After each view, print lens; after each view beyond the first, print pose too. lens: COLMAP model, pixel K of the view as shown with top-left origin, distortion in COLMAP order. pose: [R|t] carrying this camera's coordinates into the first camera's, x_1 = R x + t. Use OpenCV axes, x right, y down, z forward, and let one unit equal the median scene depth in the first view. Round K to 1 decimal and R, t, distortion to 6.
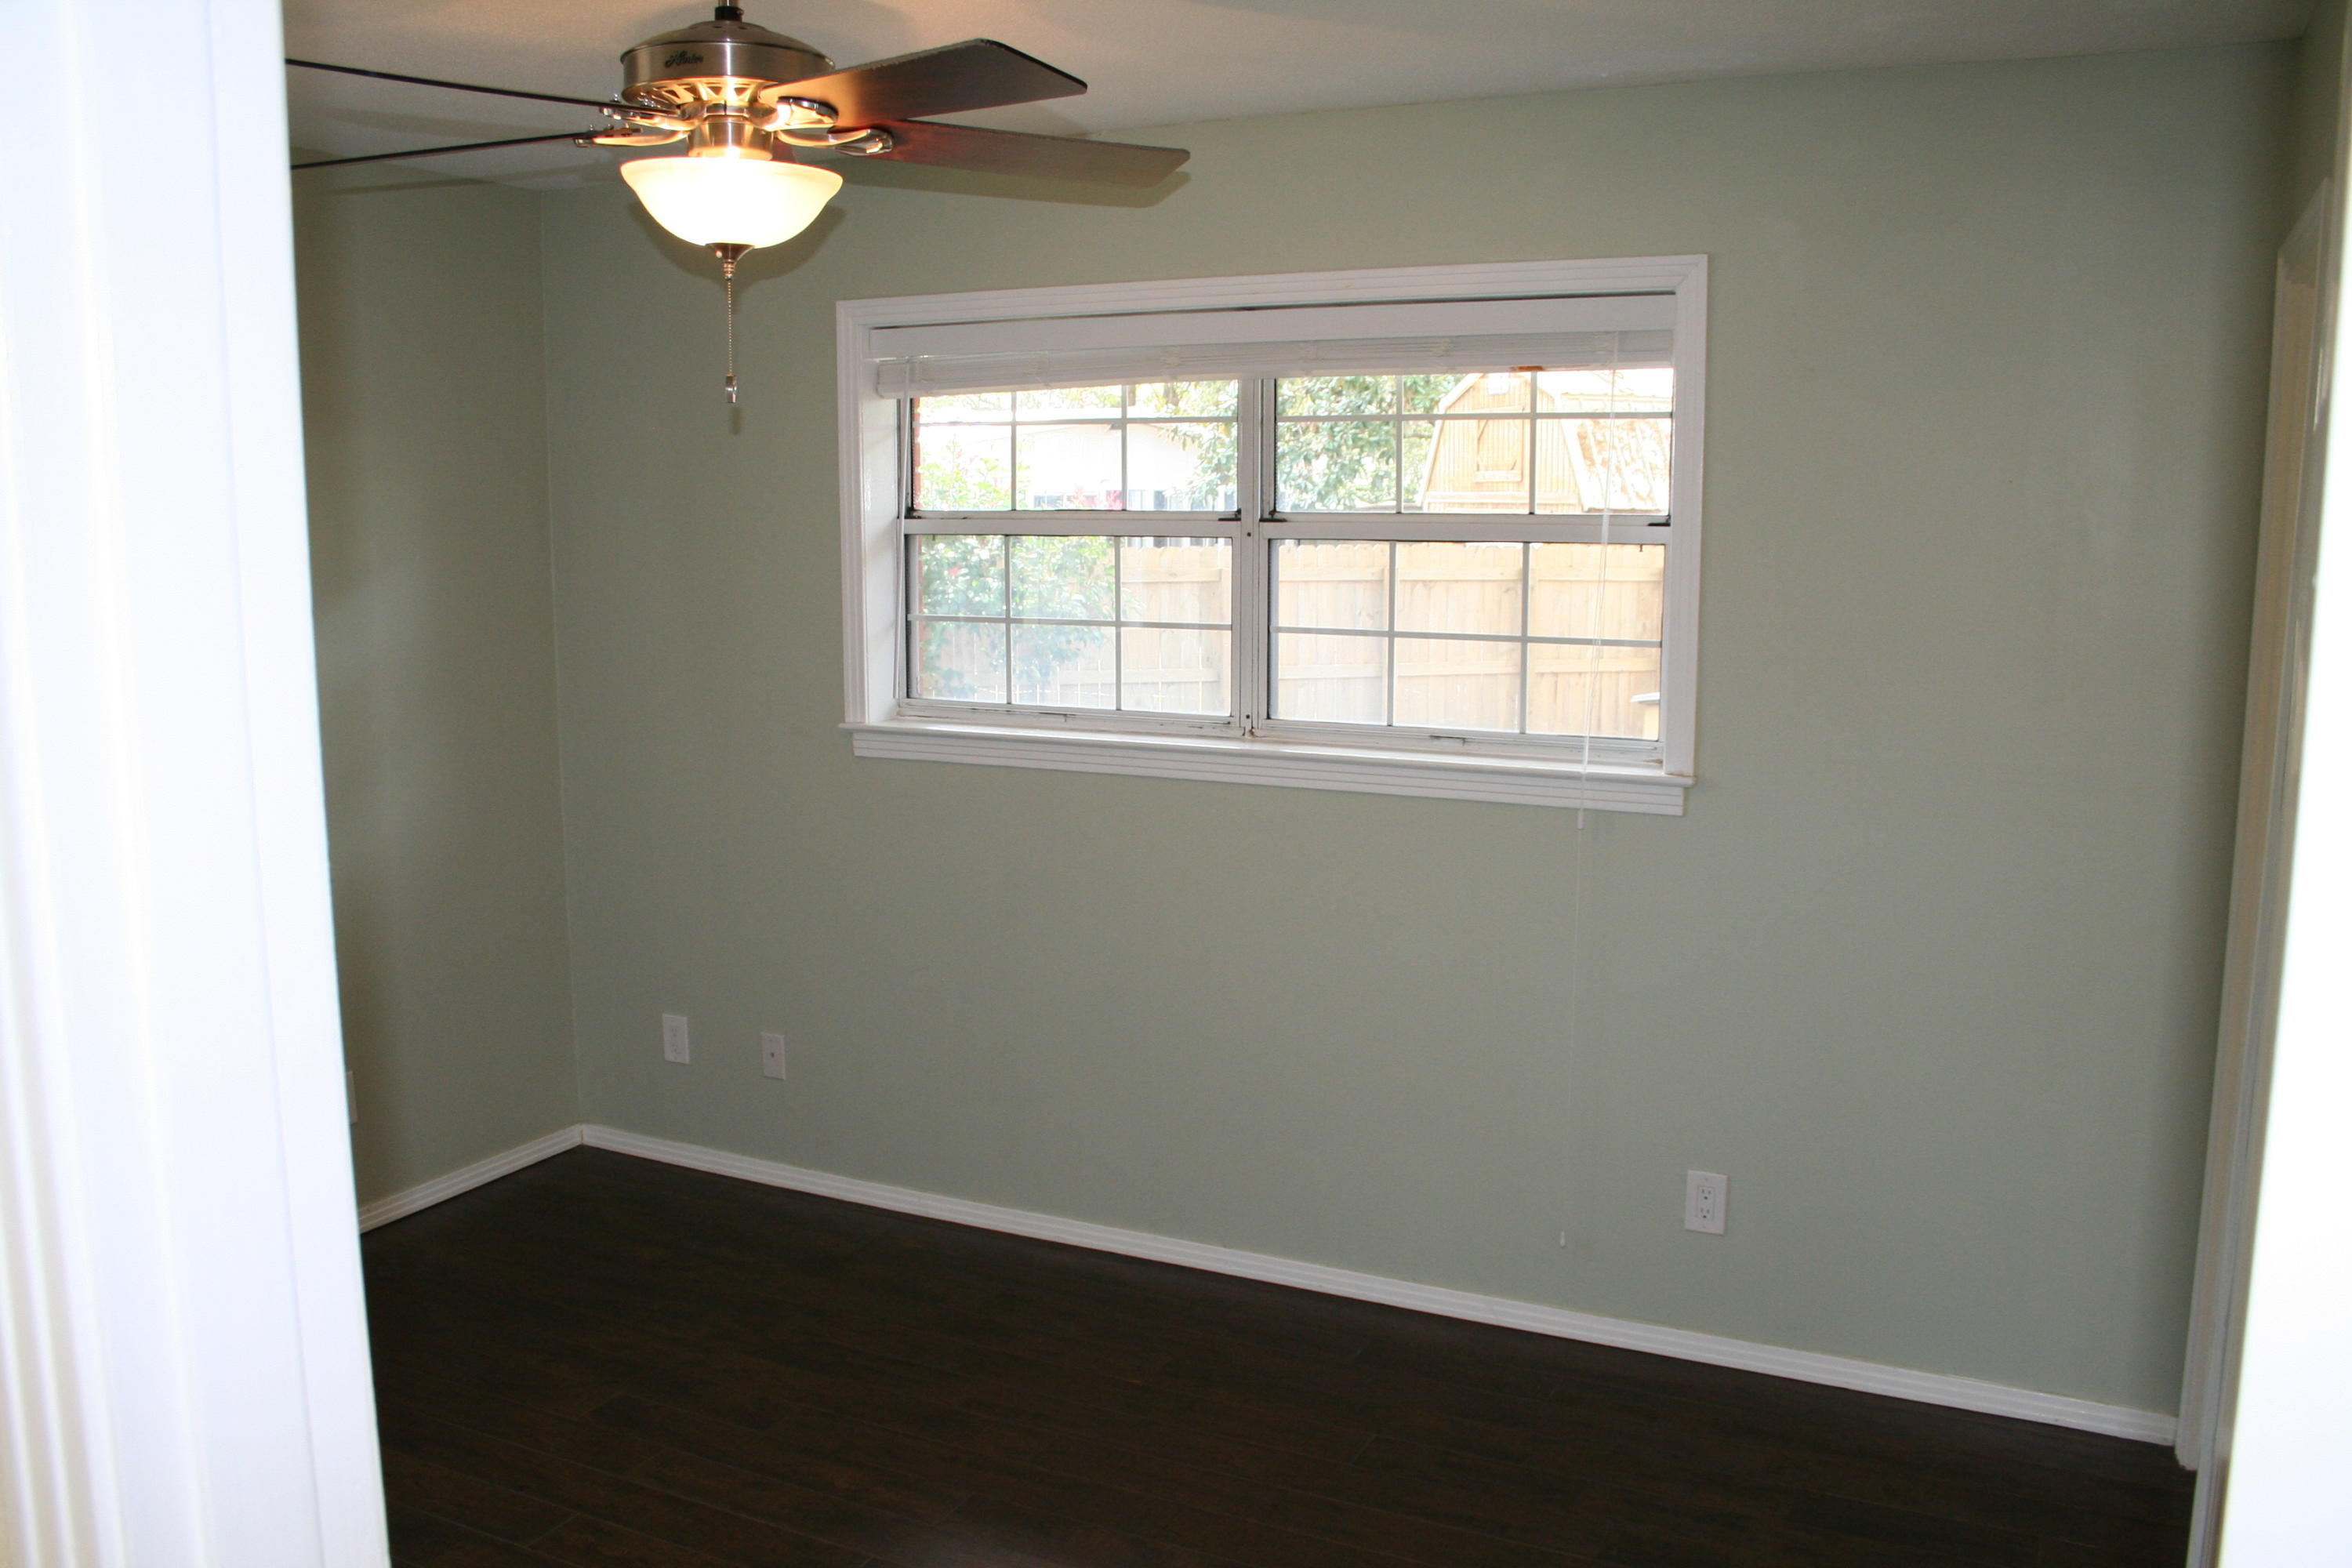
lens RADIAL K [[1951.6, 0, 1176.0], [0, 1951.6, 784.0], [0, 0, 1]] dist [-0.161689, 0.140980]
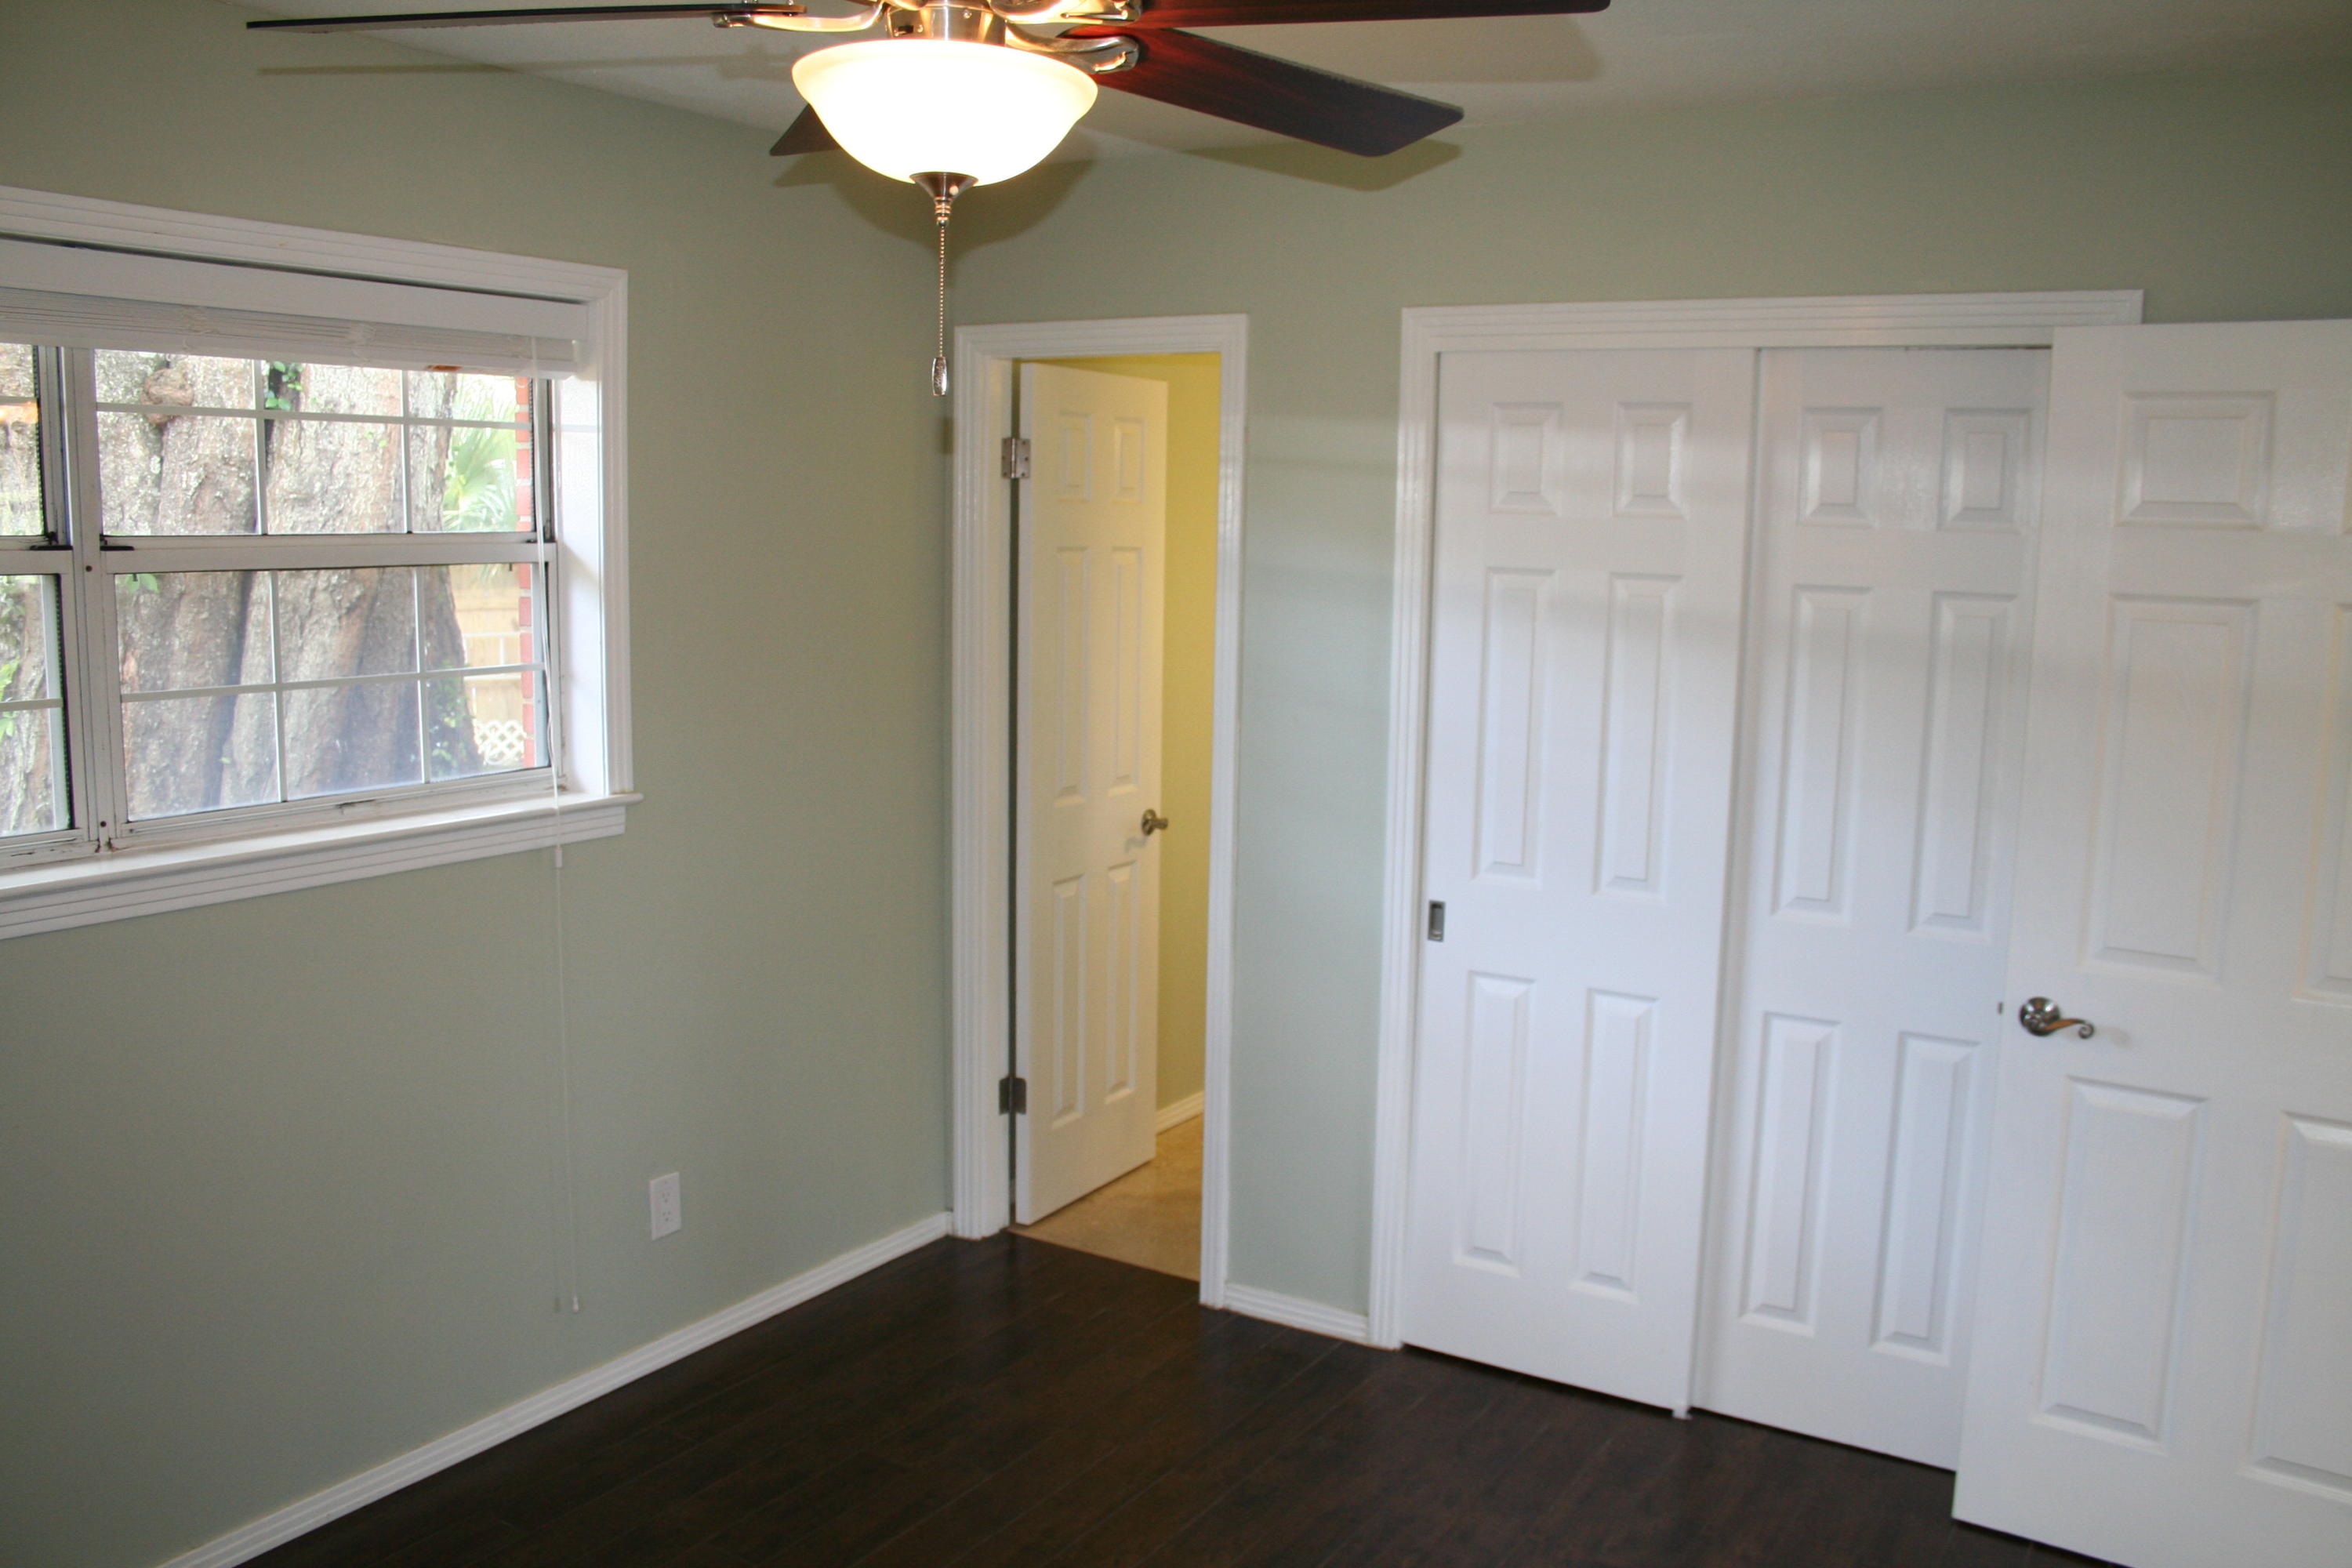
lens RADIAL K [[1951.6, 0, 1176.0], [0, 1951.6, 784.0], [0, 0, 1]] dist [-0.161689, 0.140980]
pose [[0.085242, -0.136868, 0.986915, -0.674269], [0.126167, 0.984029, 0.125570, -0.095457], [-0.988340, 0.113812, 0.101149, 0.603174]]
